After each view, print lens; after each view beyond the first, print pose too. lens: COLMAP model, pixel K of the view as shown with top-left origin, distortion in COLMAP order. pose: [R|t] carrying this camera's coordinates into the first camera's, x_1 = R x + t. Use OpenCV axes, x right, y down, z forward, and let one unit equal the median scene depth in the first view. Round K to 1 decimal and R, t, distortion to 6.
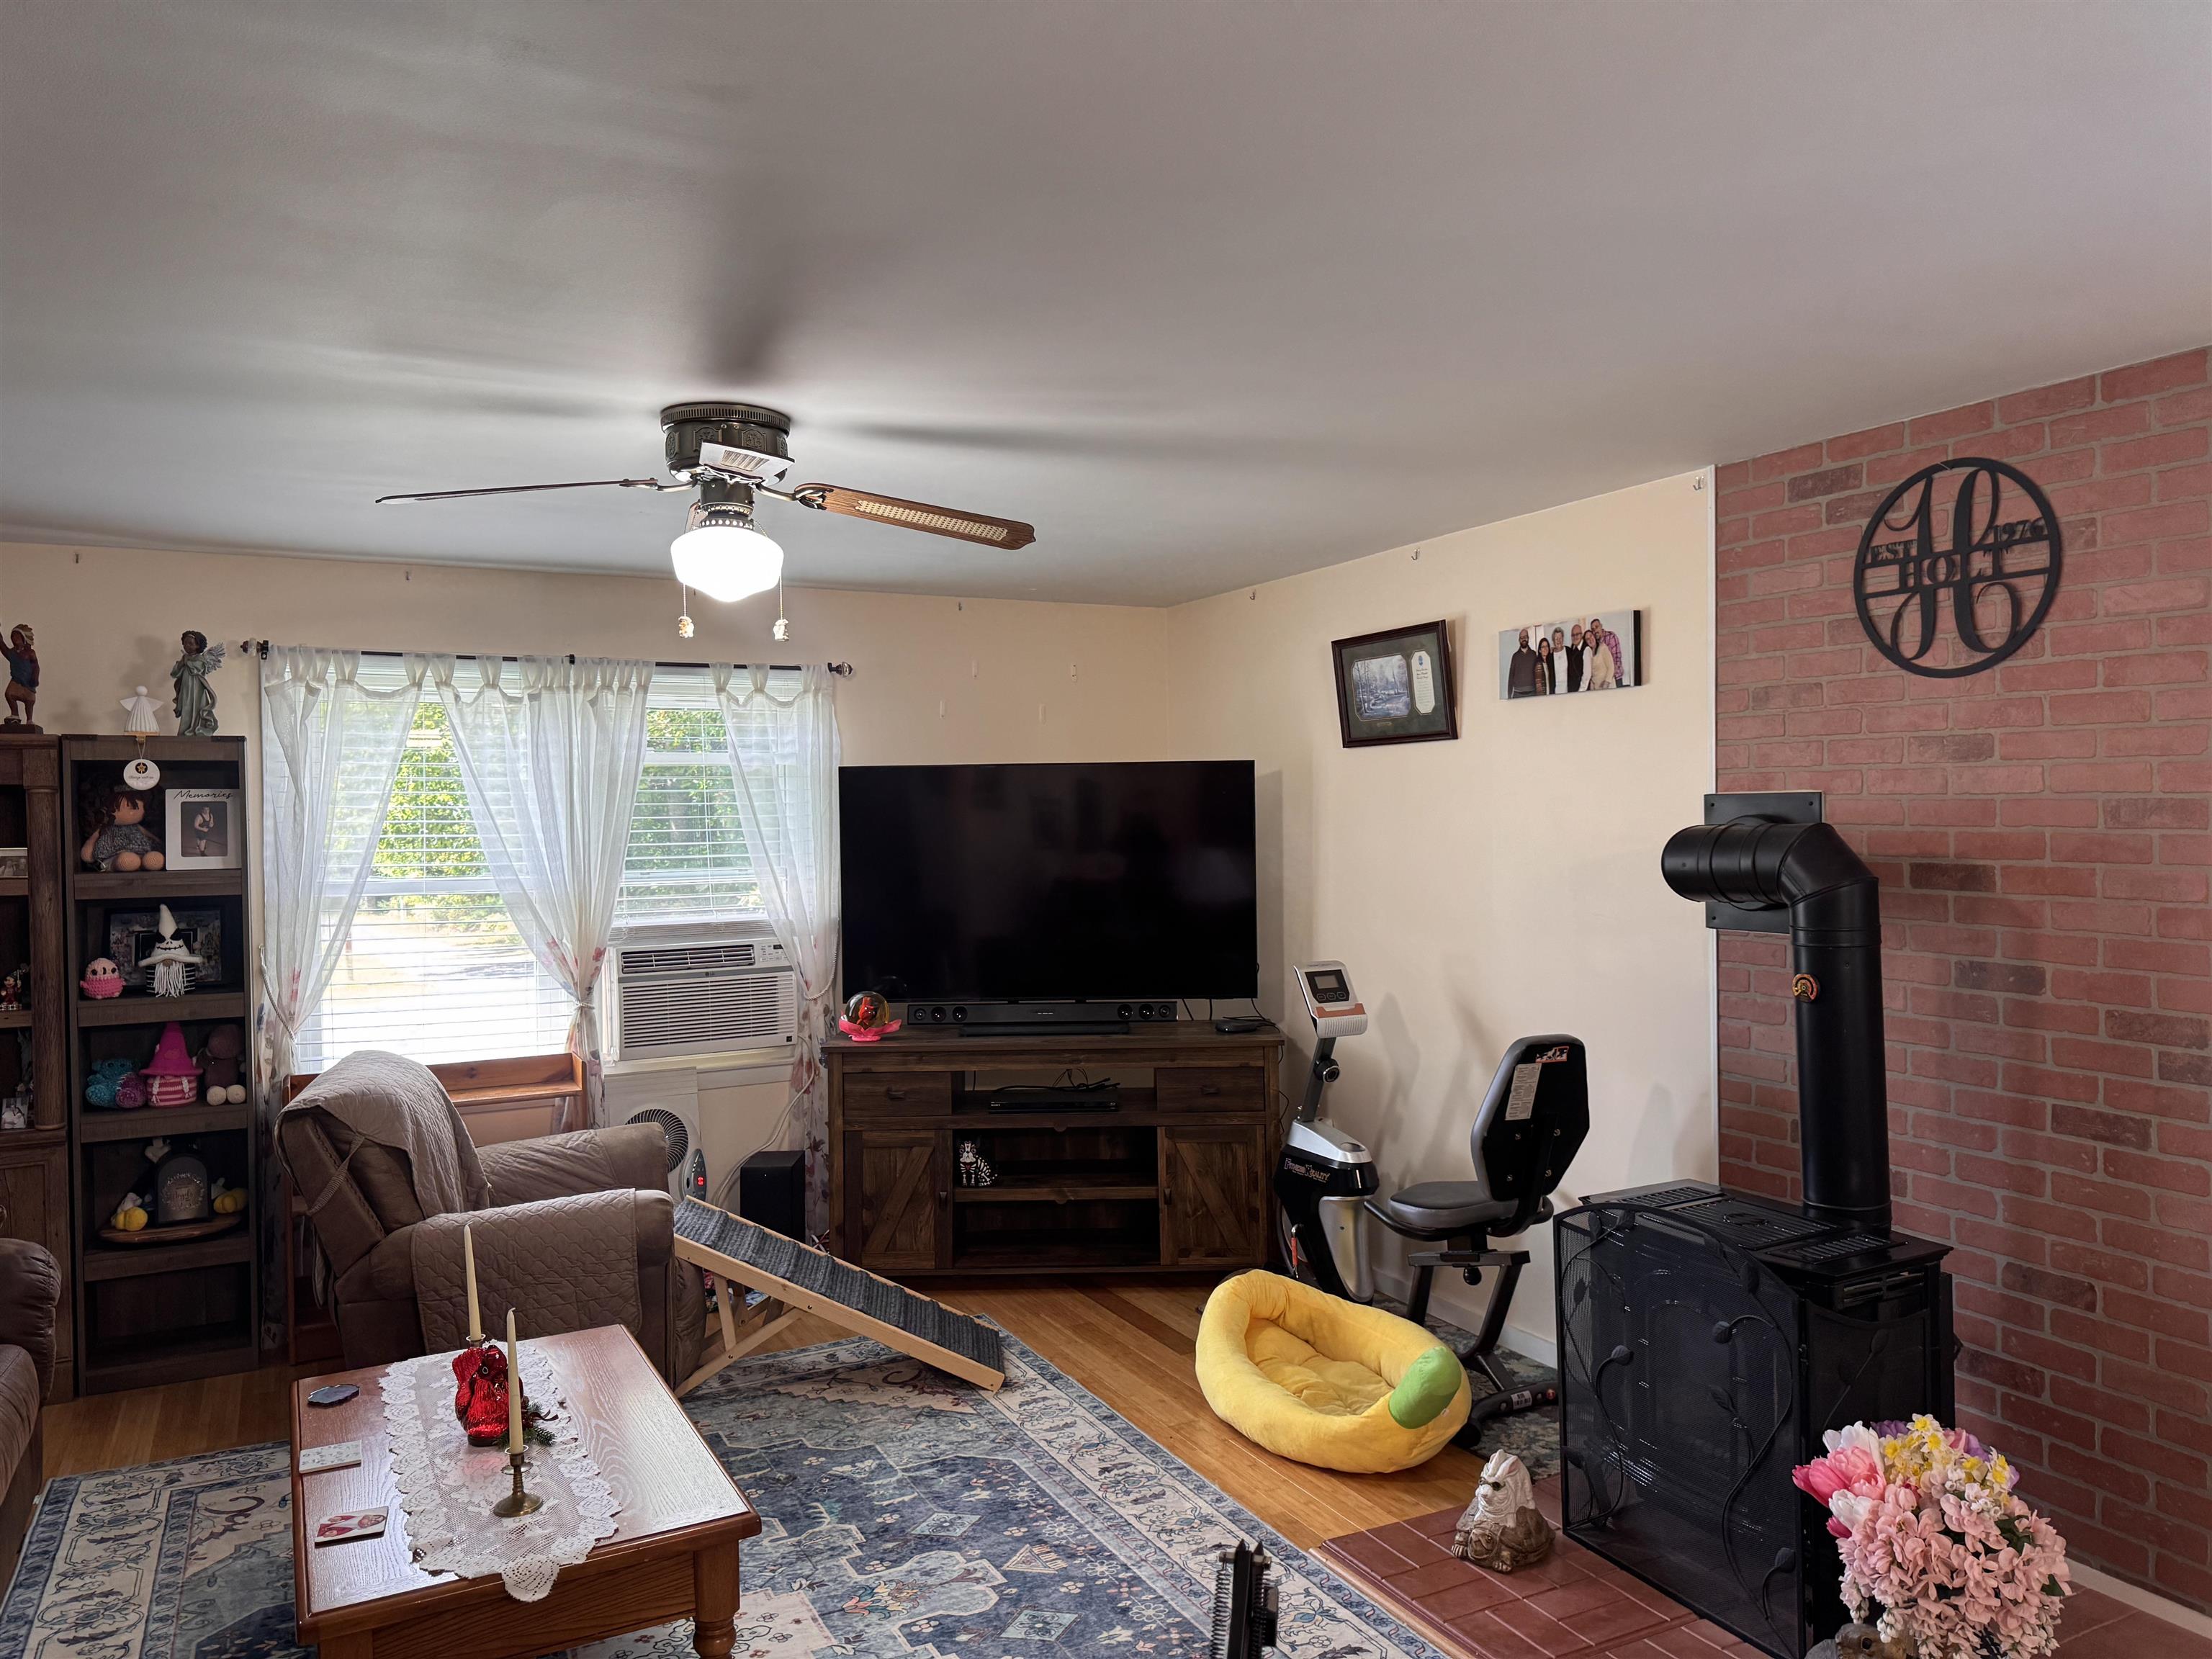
lens RADIAL K [[1582.5, 0, 1106.0], [0, 1582.5, 829.5], [0, 0, 1]] dist [0.221030, -0.284283]
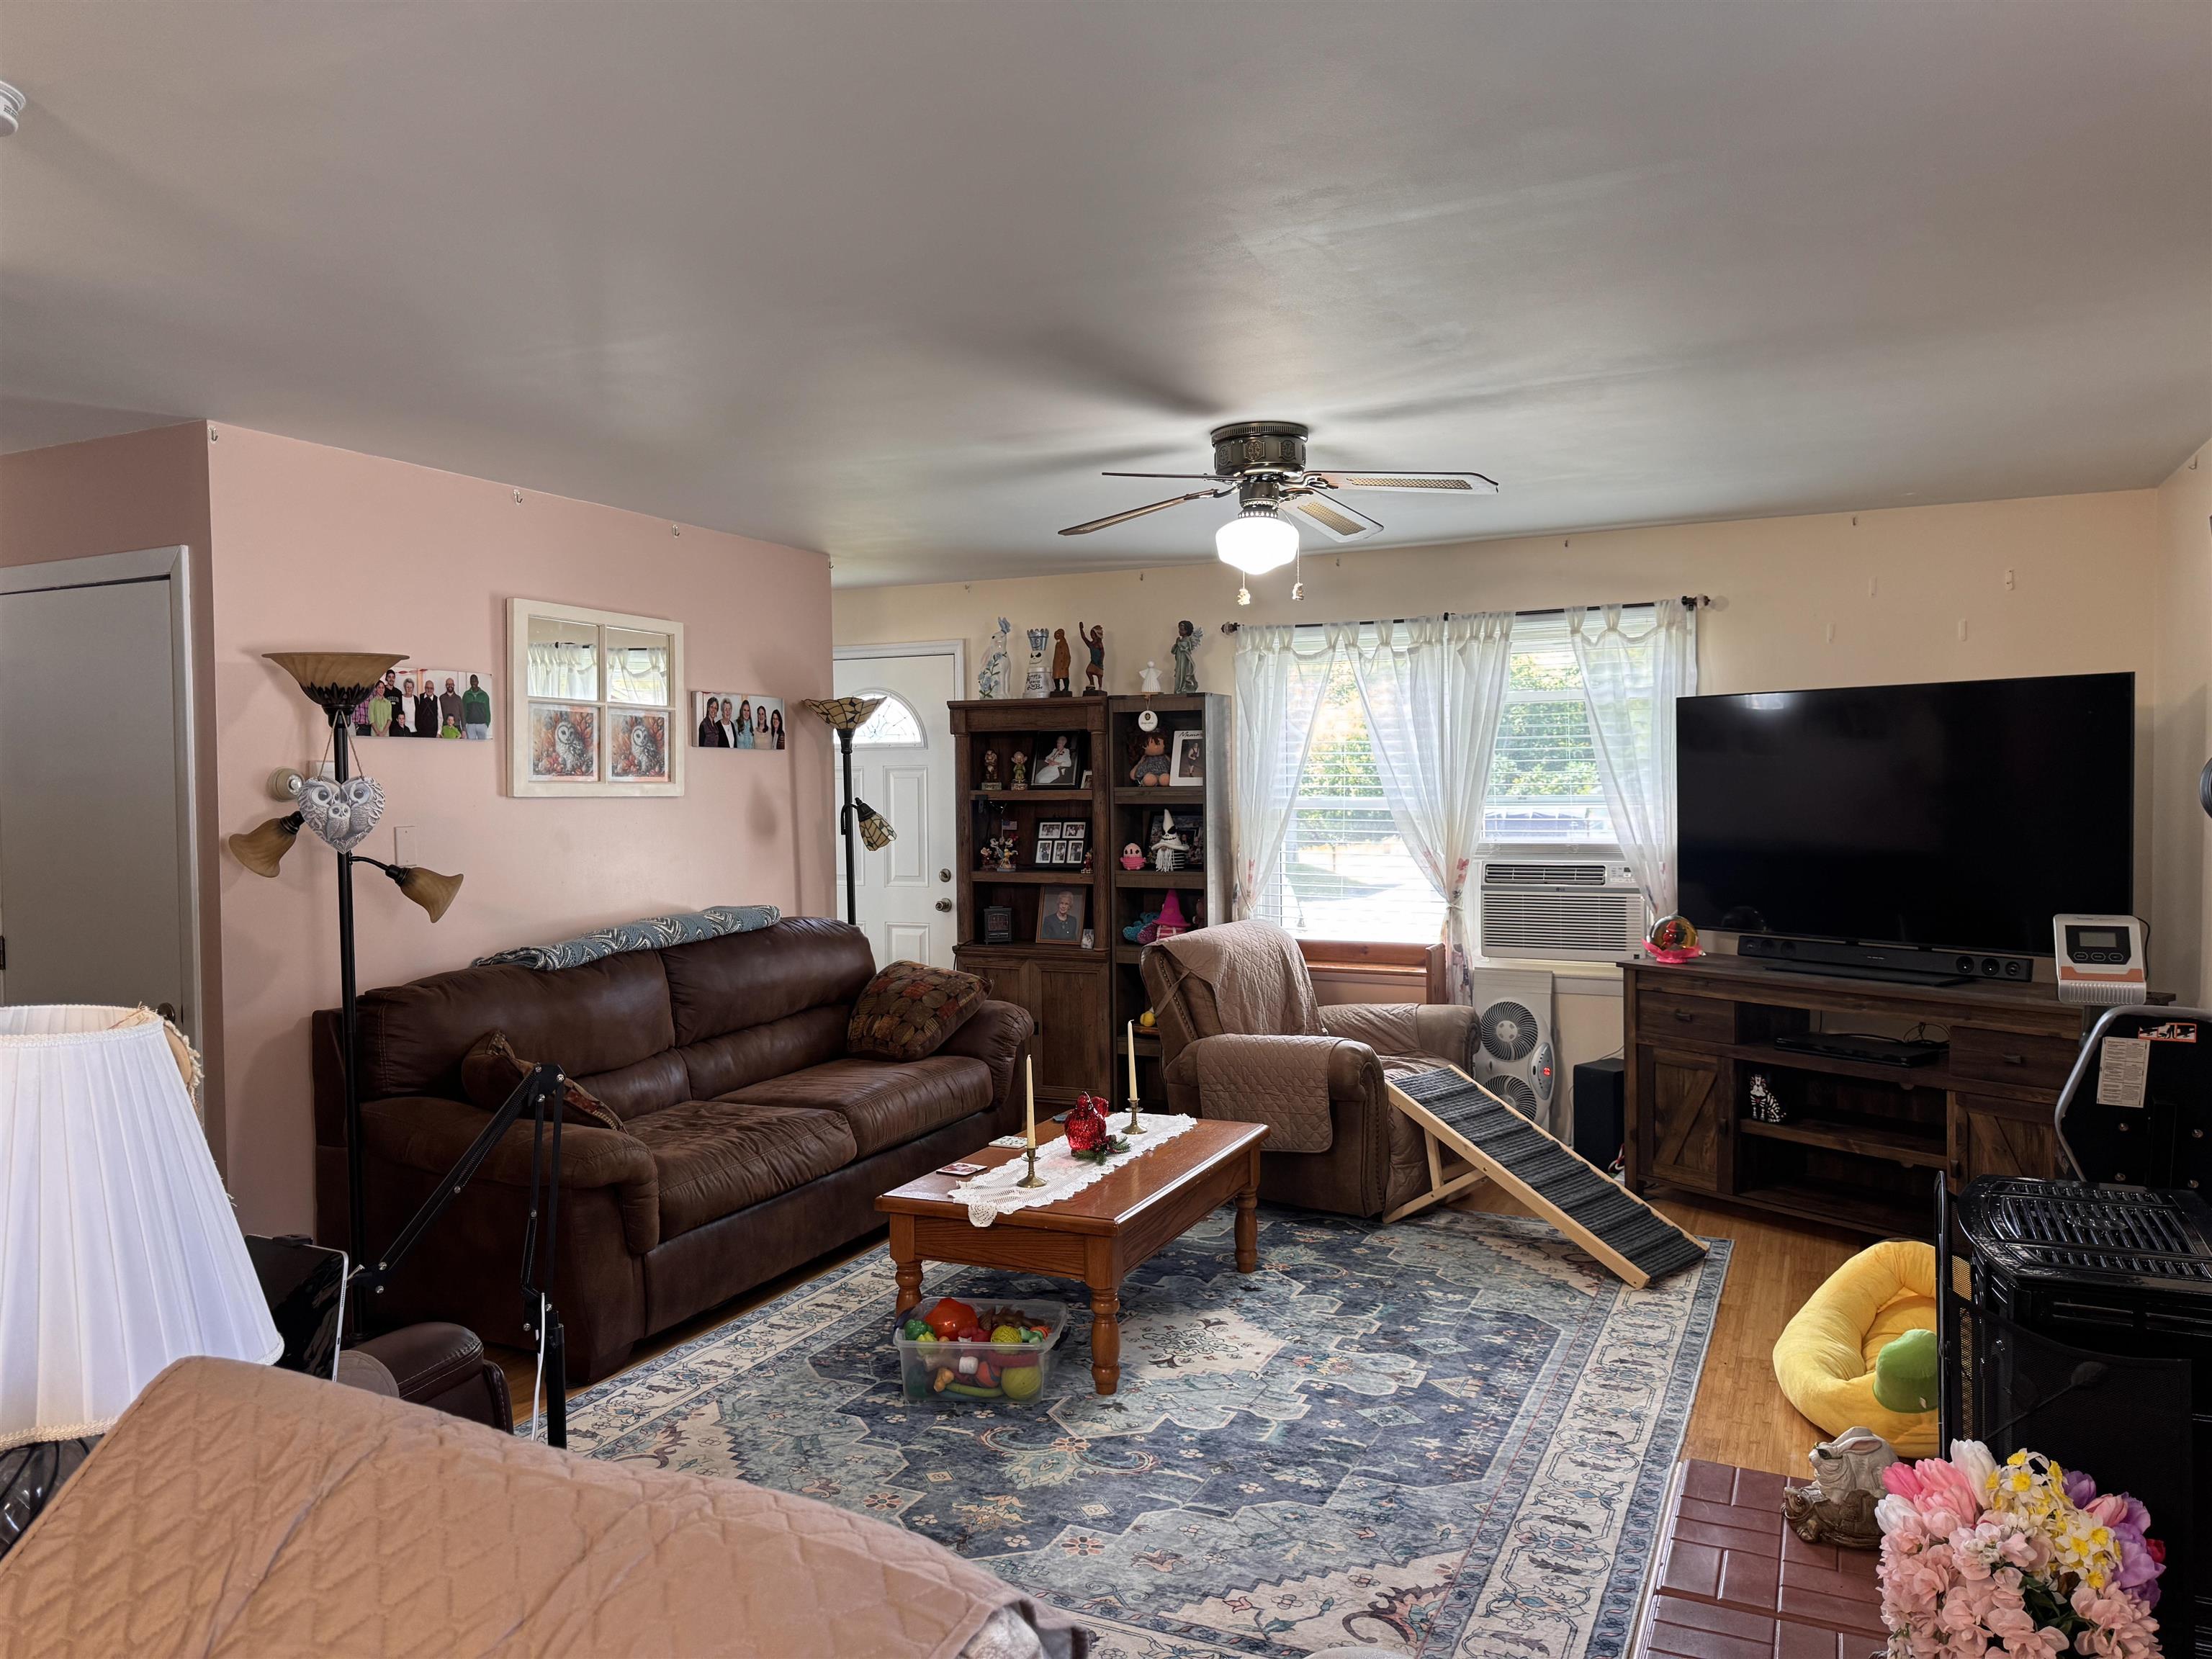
lens RADIAL K [[1564.4, 0, 1073.9], [0, 1564.4, 823.5], [0, 0, 1]] dist [0.048773, -0.063812]
pose [[0.599885, 0.029092, -0.799557, 0.460264], [-0.006969, 0.999491, 0.031137, 0.014210], [0.800056, -0.013107, 0.599783, 0.088046]]
